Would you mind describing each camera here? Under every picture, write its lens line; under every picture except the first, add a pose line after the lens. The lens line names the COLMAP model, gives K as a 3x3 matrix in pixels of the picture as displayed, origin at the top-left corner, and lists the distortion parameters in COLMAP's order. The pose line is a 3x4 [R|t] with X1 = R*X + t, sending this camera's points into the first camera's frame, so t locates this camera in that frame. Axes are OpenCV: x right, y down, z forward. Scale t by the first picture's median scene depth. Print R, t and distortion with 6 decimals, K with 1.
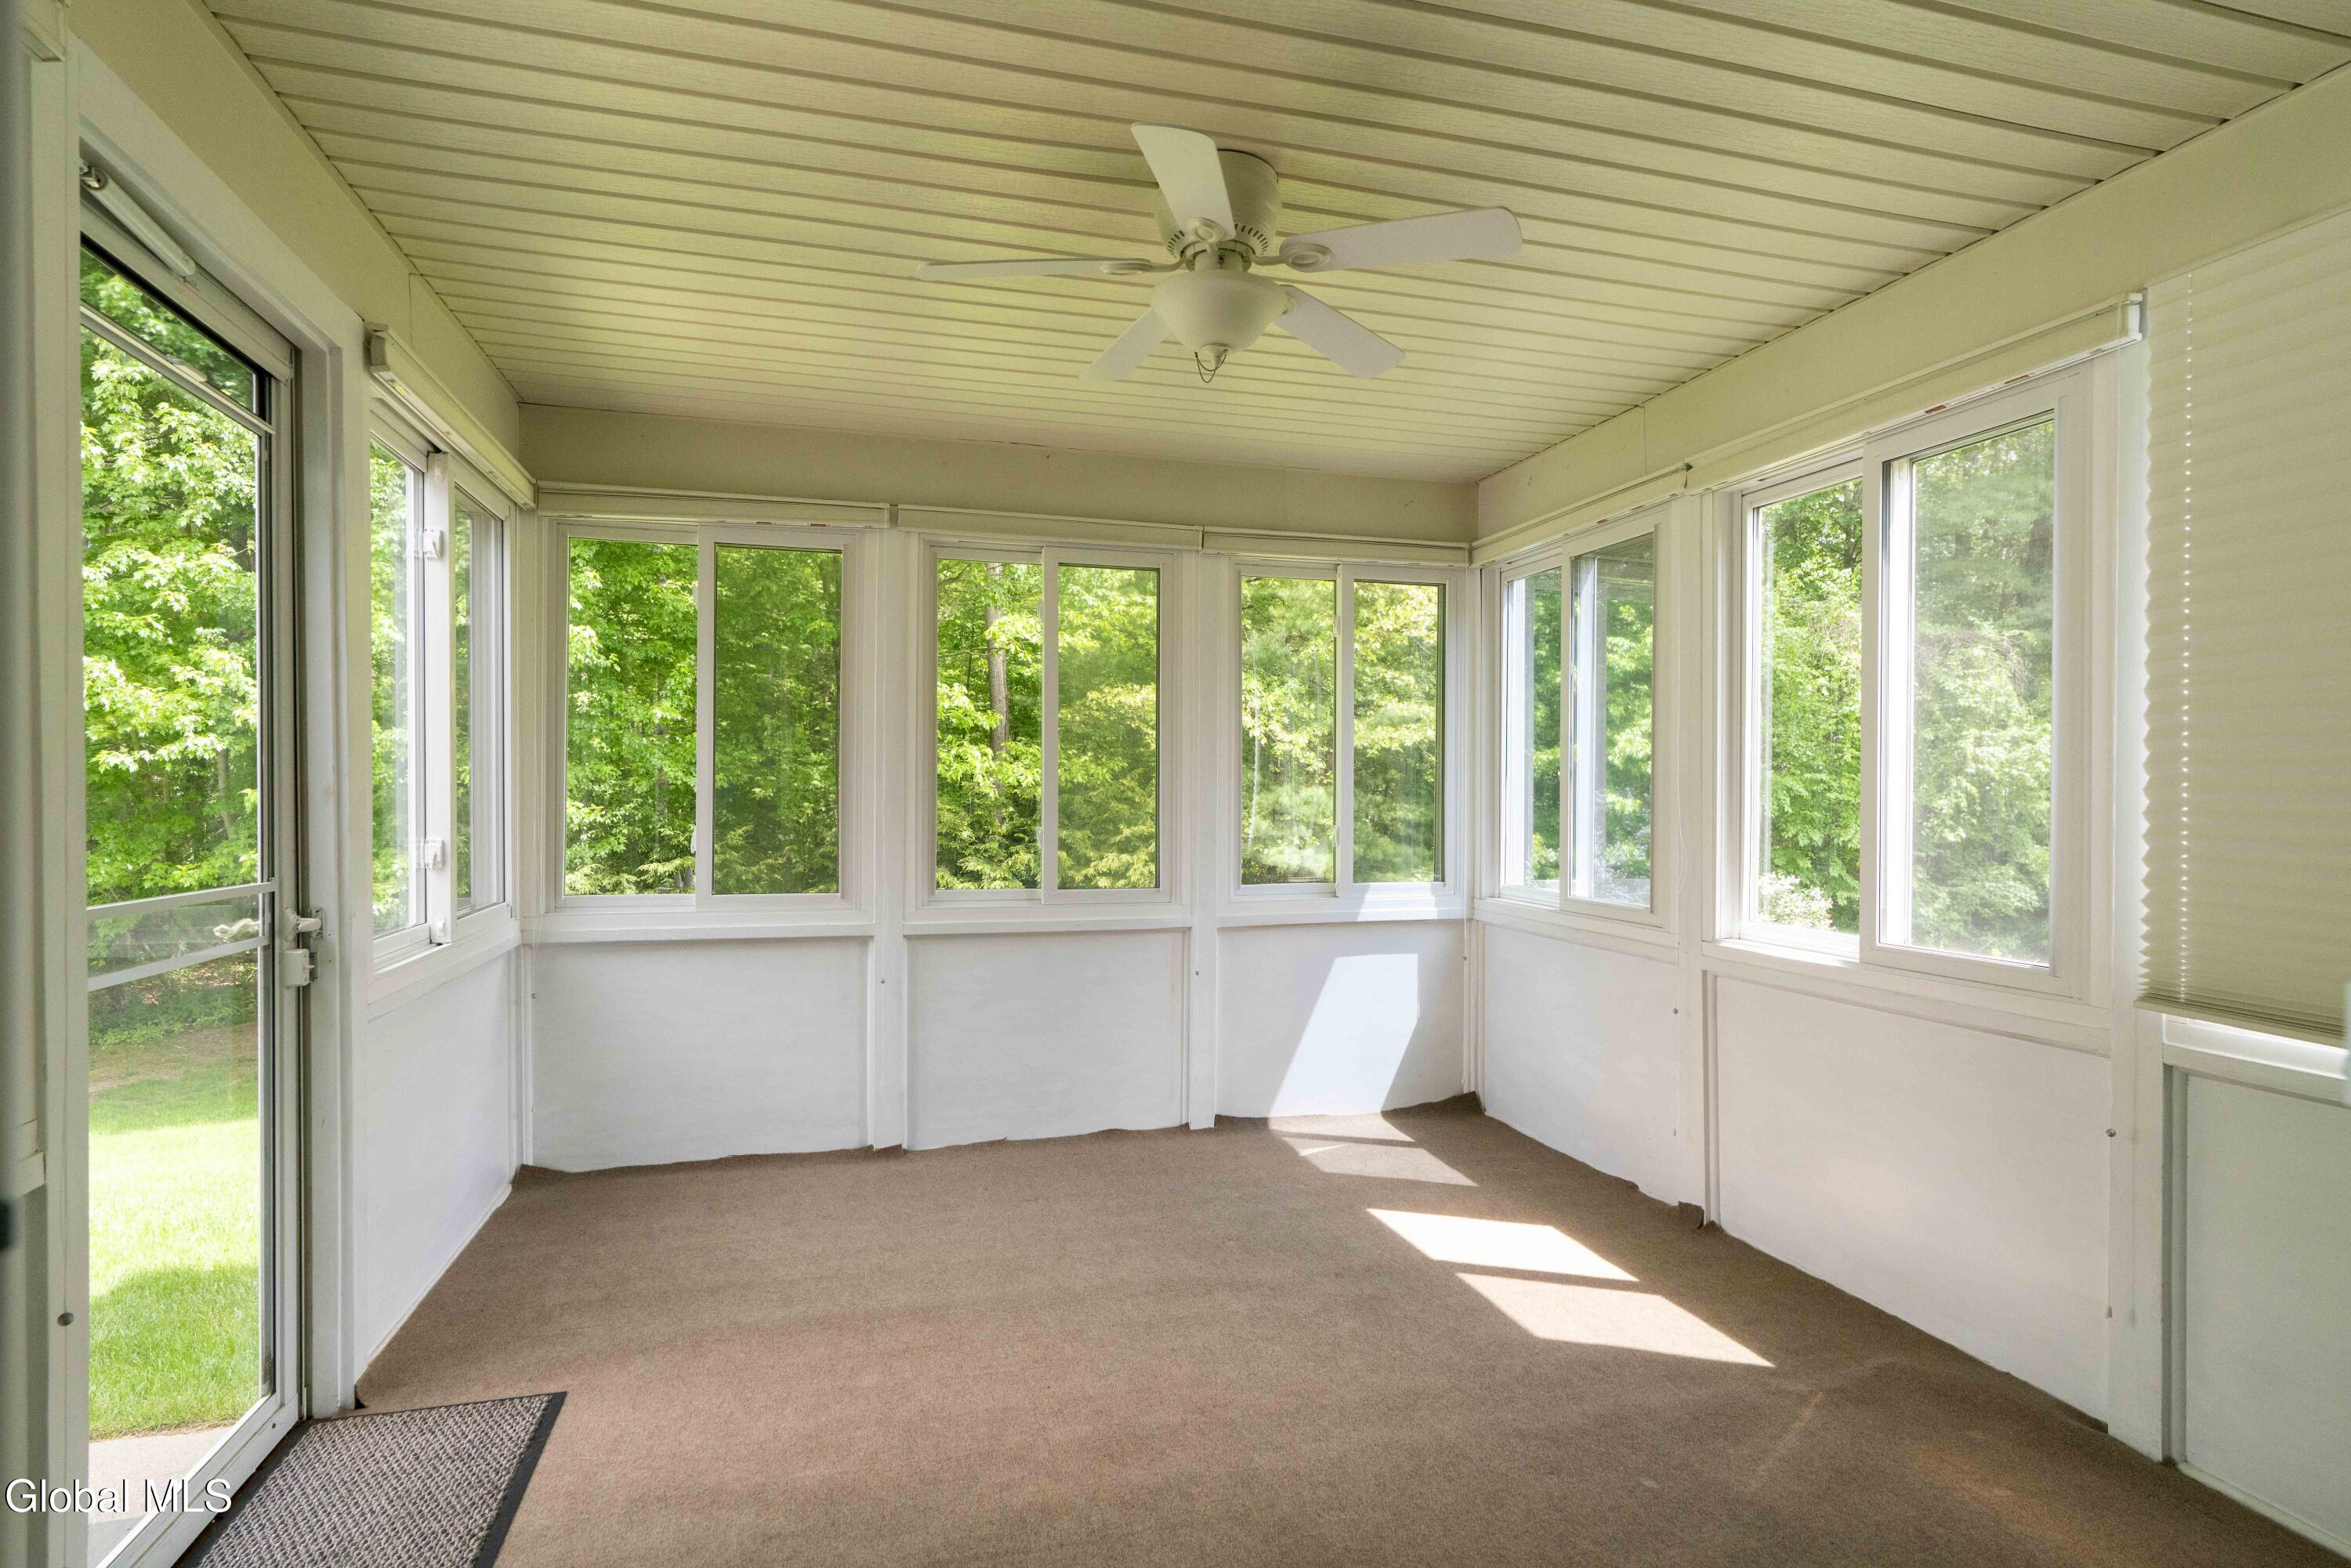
lens RADIAL K [[1190.0, 0, 1161.3], [0, 1190.0, 793.6], [0, 0, 1]] dist [-0.005823, 0.002083]
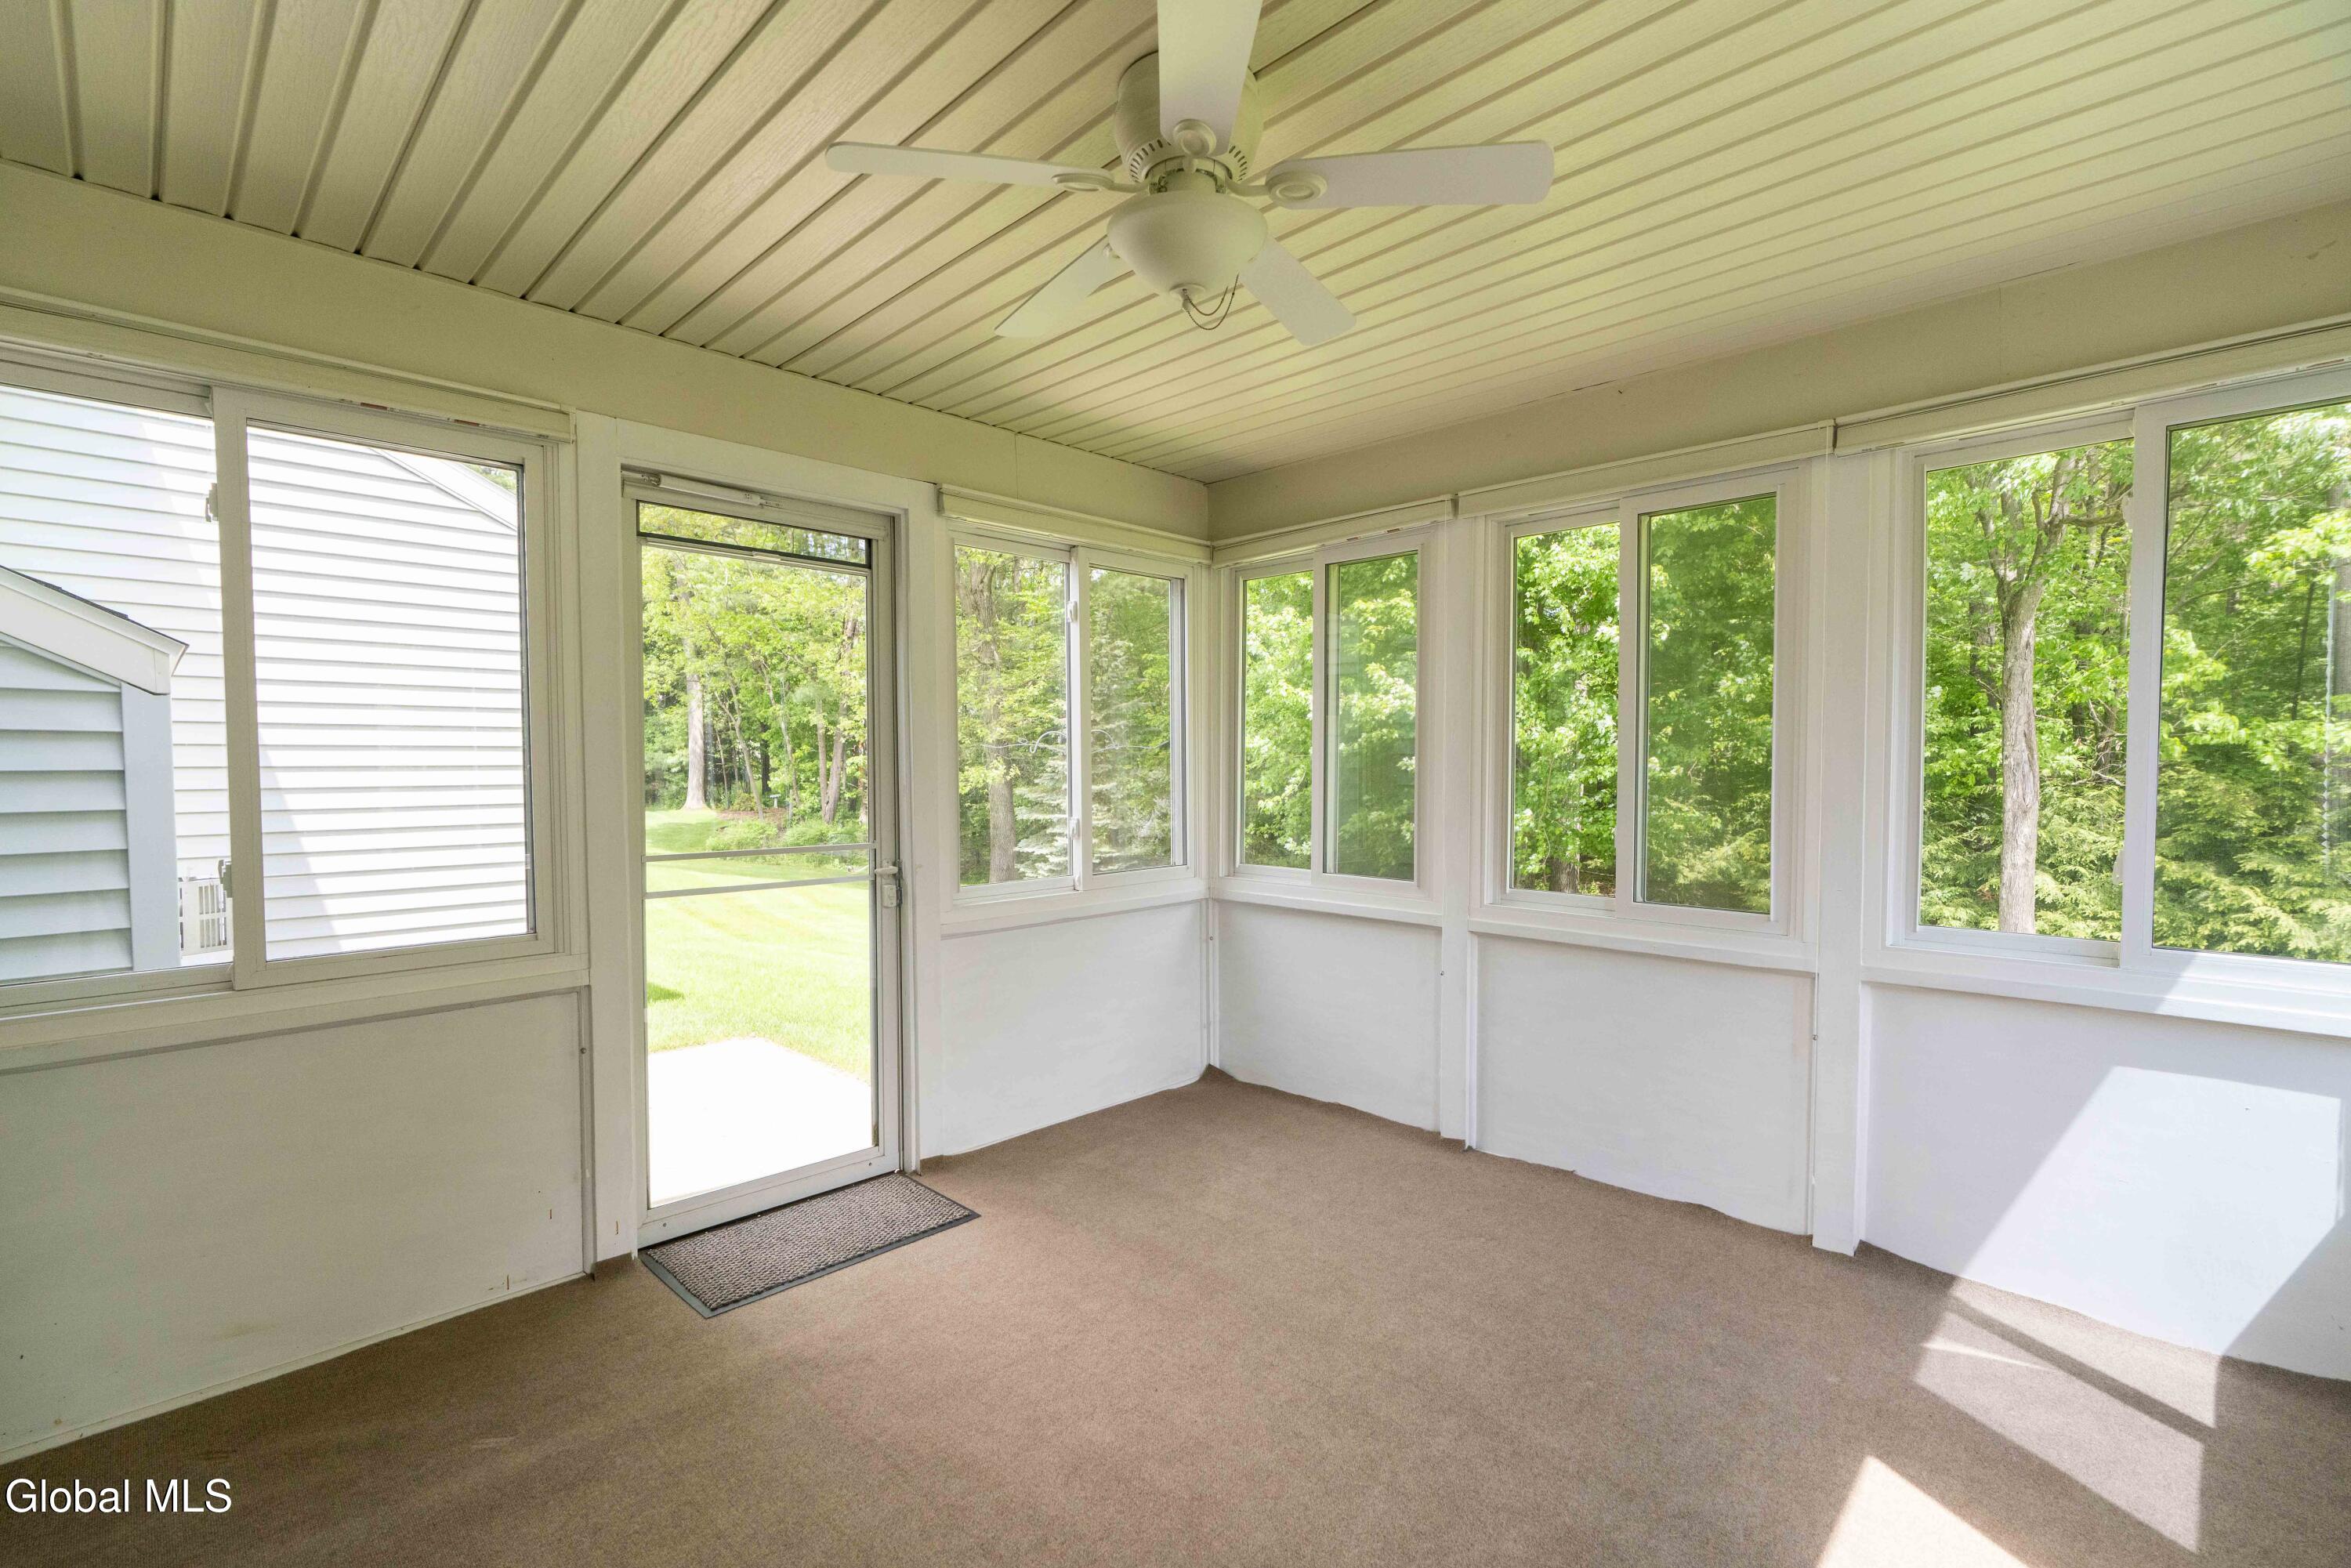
lens RADIAL K [[1054.3, 0, 1177.2], [0, 1054.3, 795.0], [0, 0, 1]] dist [-0.007462, 0.003986]
pose [[0.486982, 0.021814, -0.873140, 0.428115], [0.003834, 0.999625, 0.027113, -0.018082], [0.873404, -0.016551, 0.486716, 0.370148]]
